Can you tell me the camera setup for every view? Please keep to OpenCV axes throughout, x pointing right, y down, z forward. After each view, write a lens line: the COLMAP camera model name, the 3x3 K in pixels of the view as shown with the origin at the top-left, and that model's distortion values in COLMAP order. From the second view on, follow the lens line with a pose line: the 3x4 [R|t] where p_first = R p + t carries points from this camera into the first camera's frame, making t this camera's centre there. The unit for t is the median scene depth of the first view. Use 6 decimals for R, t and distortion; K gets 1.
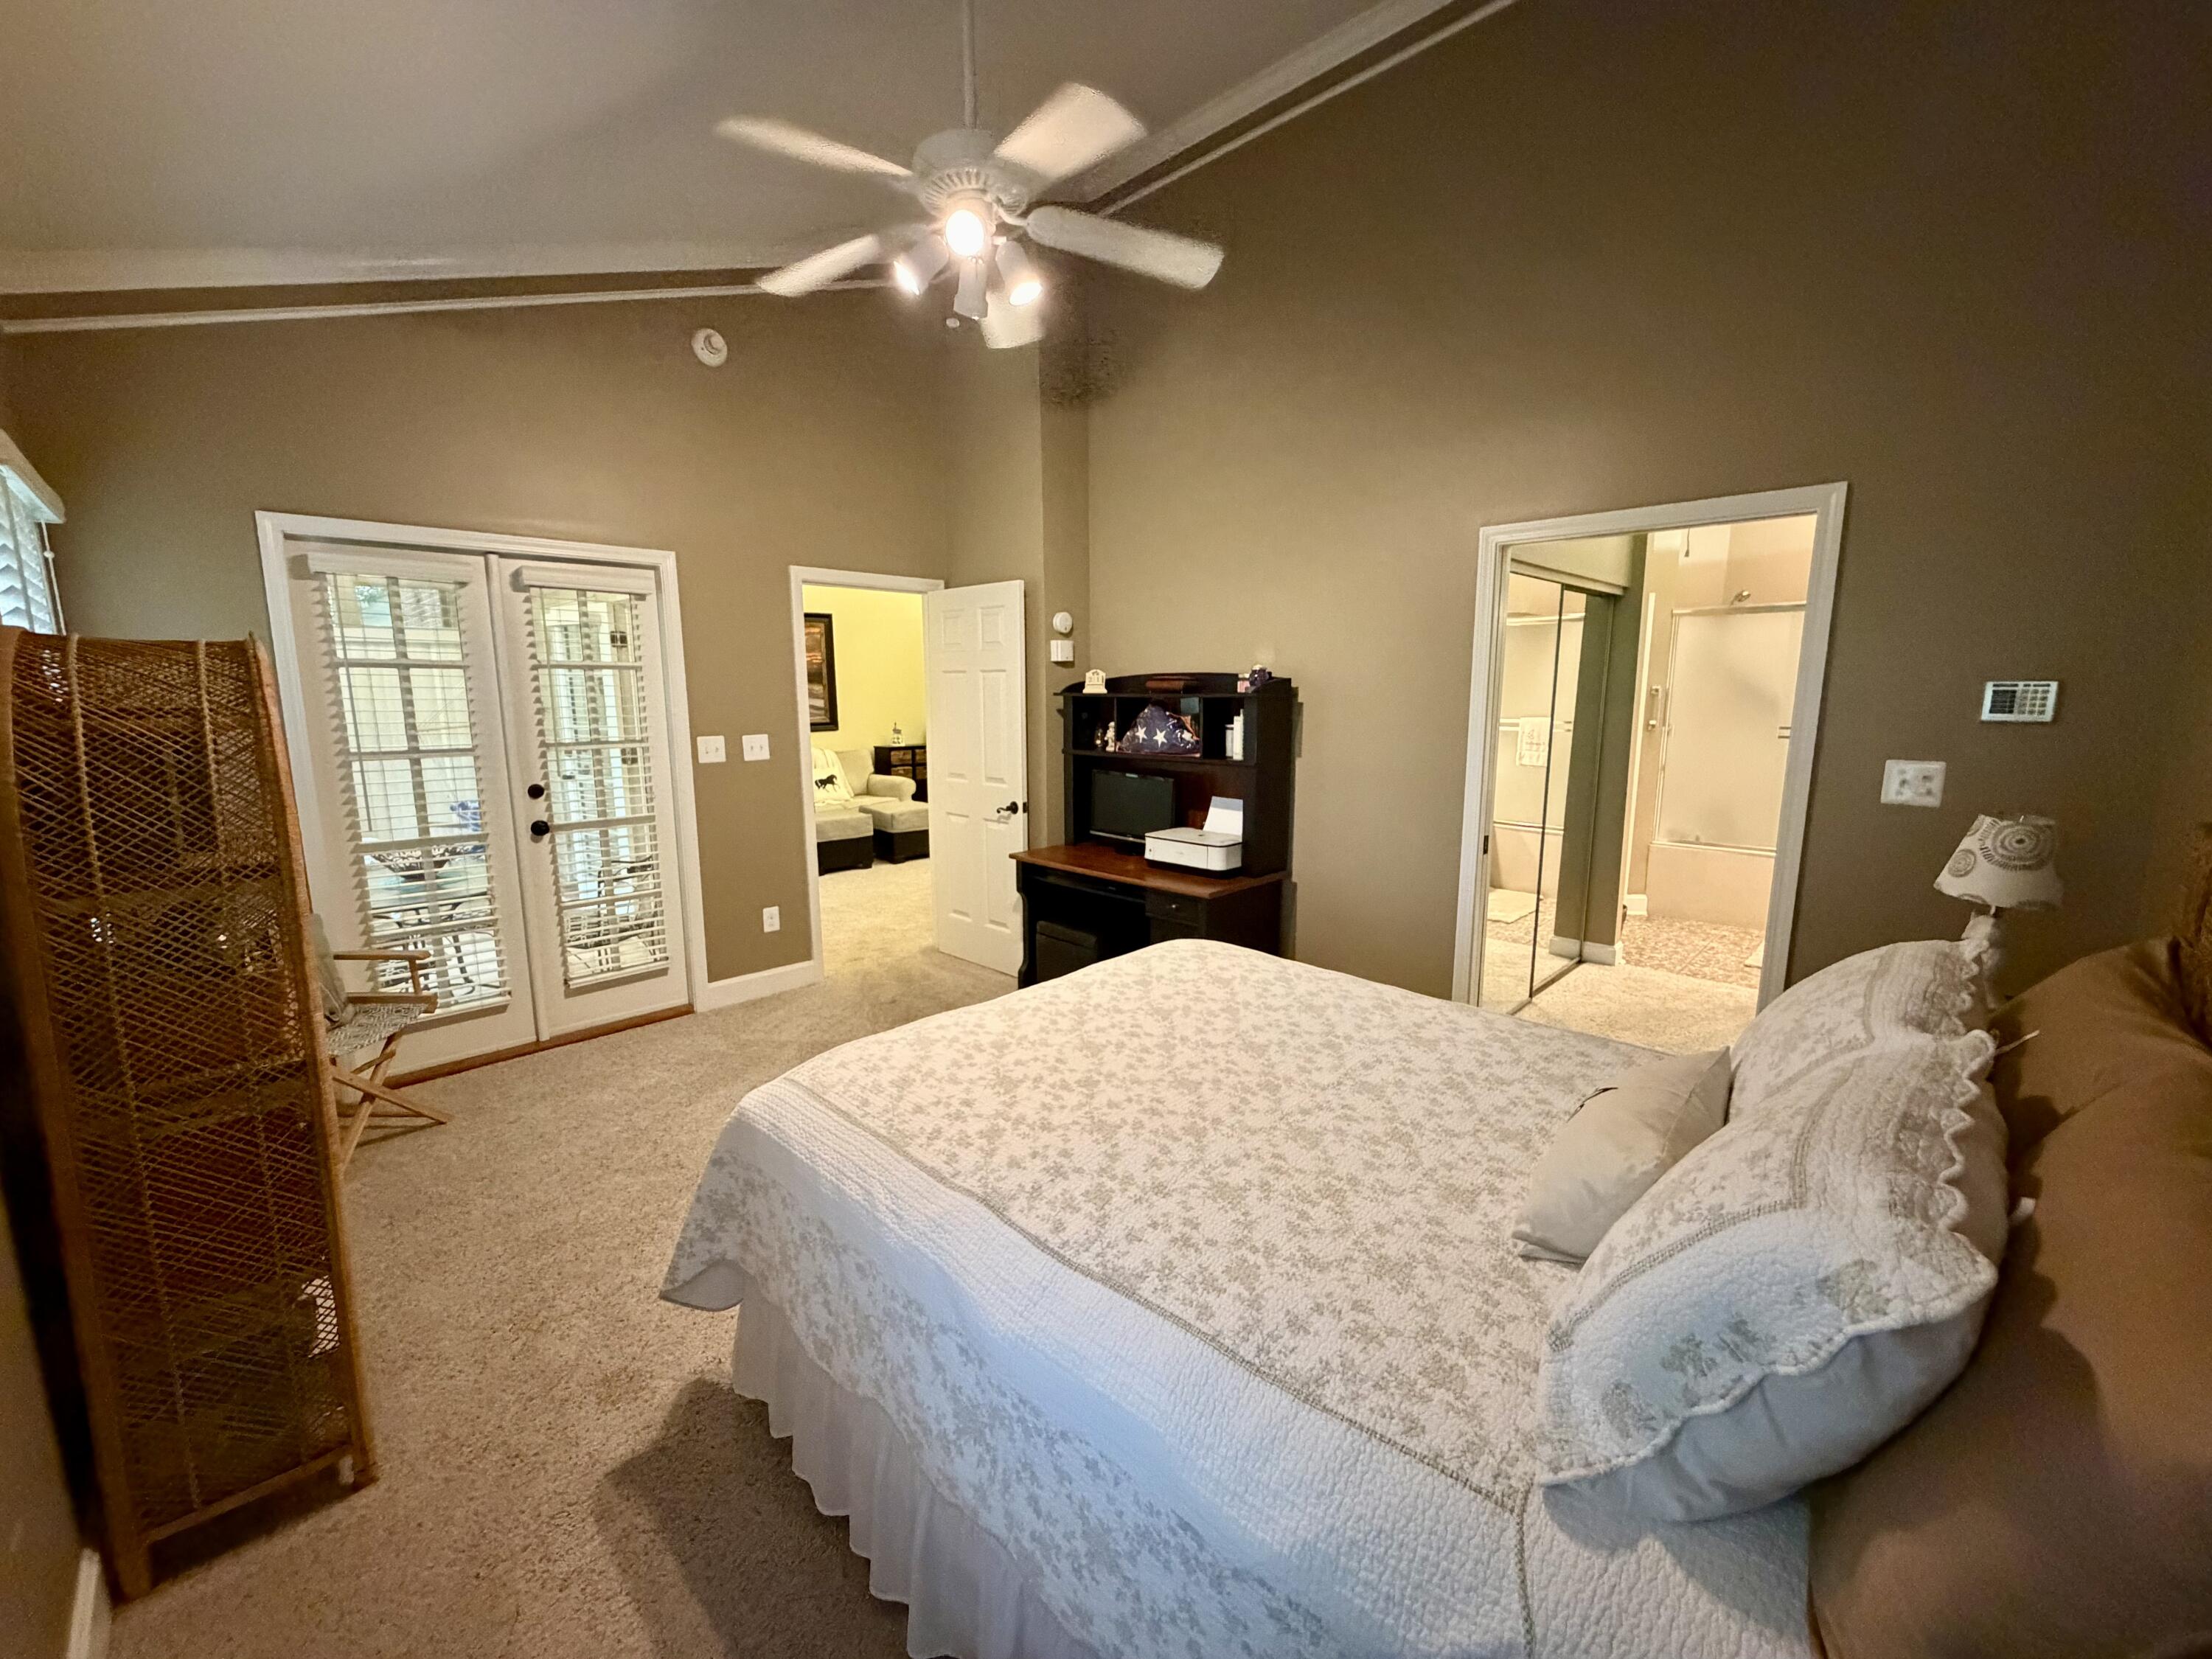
lens RADIAL K [[878.6, 0, 1098.2], [0, 878.6, 825.9], [0, 0, 1]] dist [-0.000354, 0.000415]
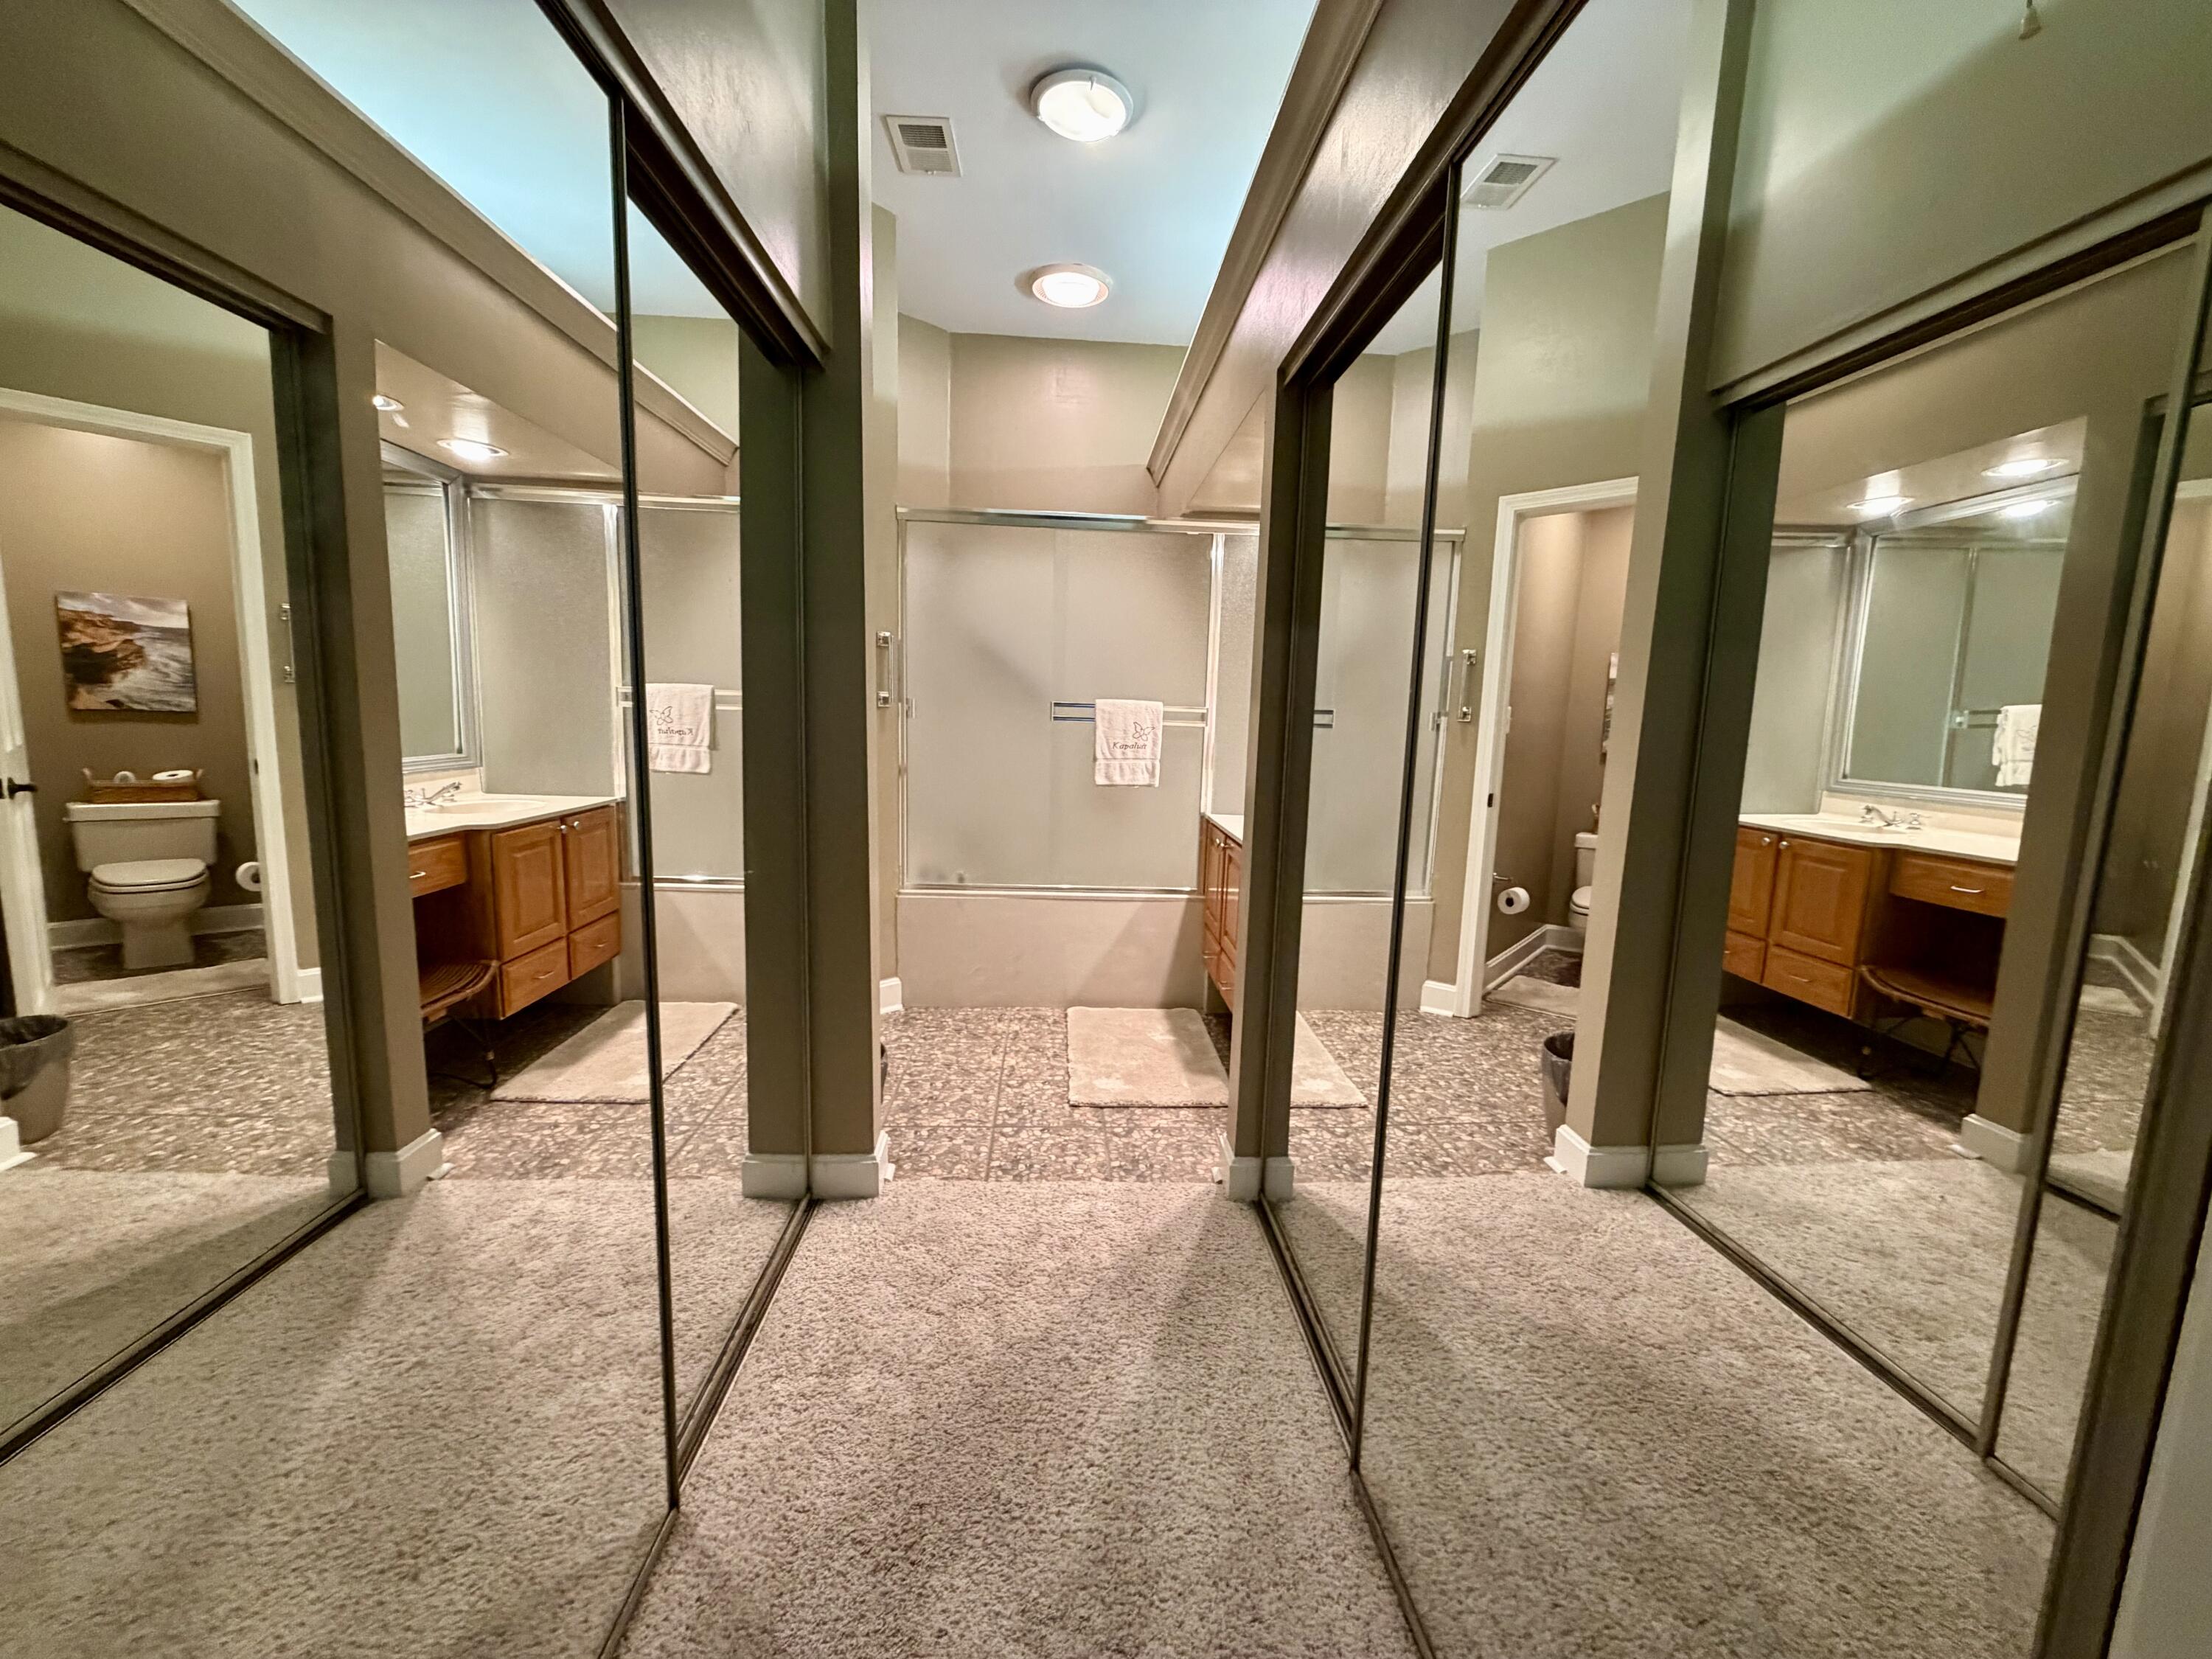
lens RADIAL K [[878.6, 0, 1117.9], [0, 878.6, 835.0], [0, 0, 1]] dist [-0.000354, 0.000415]
pose [[0.658529, -0.079563, 0.748338, 0.333647], [0.082694, 0.996024, 0.033127, -0.035606], [-0.747998, 0.040068, 0.662490, 0.580839]]
